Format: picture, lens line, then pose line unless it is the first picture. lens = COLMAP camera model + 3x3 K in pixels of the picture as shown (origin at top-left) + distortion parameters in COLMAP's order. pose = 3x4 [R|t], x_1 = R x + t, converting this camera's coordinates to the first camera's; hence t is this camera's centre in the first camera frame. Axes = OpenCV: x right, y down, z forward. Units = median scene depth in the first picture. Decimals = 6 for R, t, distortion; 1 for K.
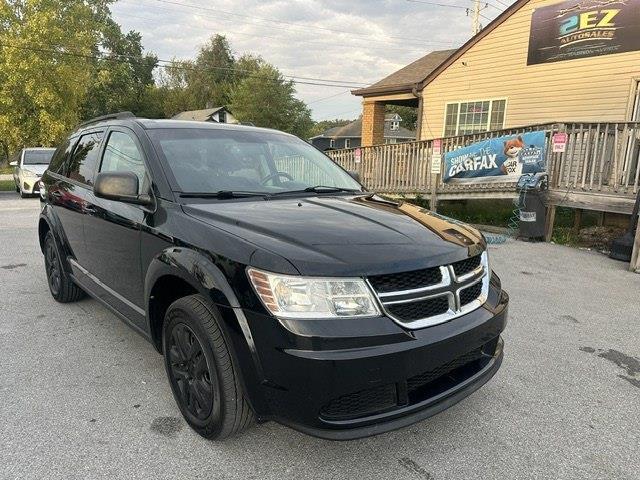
lens RADIAL K [[458.9, 0, 320.2], [0, 458.9, 240.8], [0, 0, 1]] dist [0.000942, -0.008011]
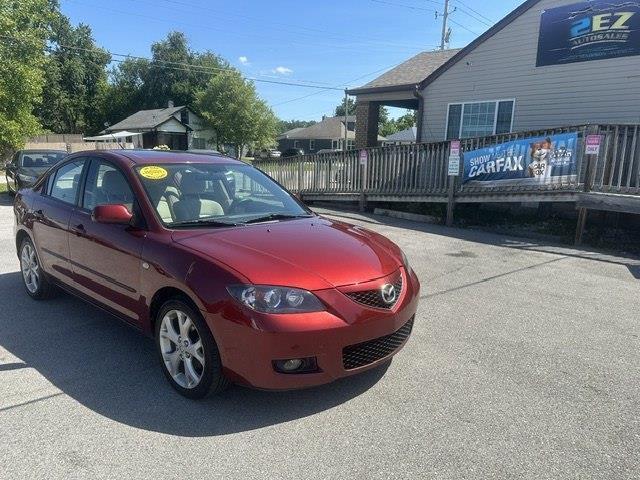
lens RADIAL K [[459.1, 0, 319.0], [0, 459.1, 241.2], [0, 0, 1]] dist [-0.002554, -0.001486]
pose [[0.995459, -0.014884, 0.094018, -0.118537], [0.015032, 0.999887, -0.000868, -0.011163], [-0.093995, 0.002278, 0.995570, 0.057402]]
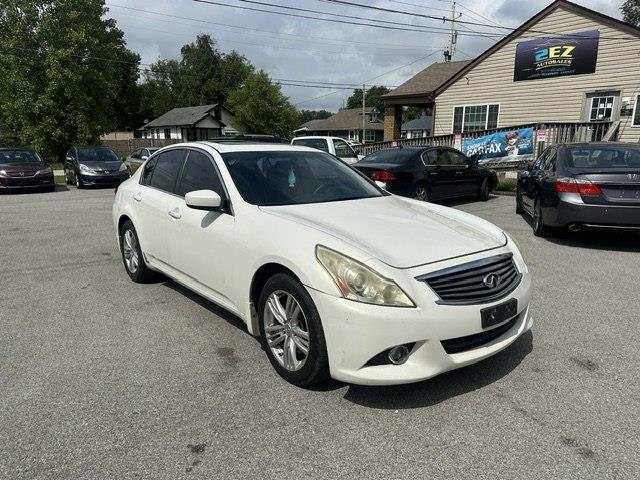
lens RADIAL K [[459.1, 0, 319.0], [0, 459.1, 241.2], [0, 0, 1]] dist [-0.002554, -0.001486]
pose [[0.996852, -0.035901, 0.070696, -0.288287], [0.034613, 0.999213, 0.019368, 0.074732], [-0.071336, -0.016860, 0.997310, -0.417677]]
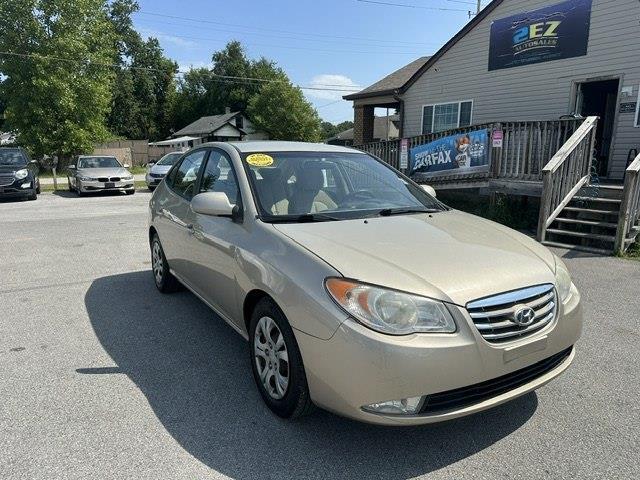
lens RADIAL K [[456.1, 0, 324.0], [0, 456.1, 244.2], [0, 0, 1]] dist [0.003051, -0.003179]
pose [[0.999055, -0.012404, -0.041657, 0.091223], [0.012640, 0.999905, 0.005406, 0.033090], [0.041586, -0.005928, 0.999117, -0.144991]]
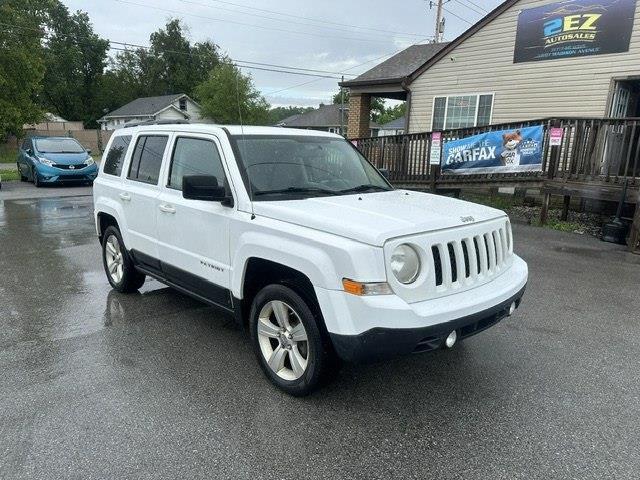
lens RADIAL K [[459.1, 0, 319.0], [0, 459.1, 241.2], [0, 0, 1]] dist [-0.002554, -0.001486]
pose [[0.995016, -0.014171, 0.098706, -0.116156], [0.011750, 0.999617, 0.025063, 0.002031], [-0.099023, -0.023778, 0.994801, -0.033427]]
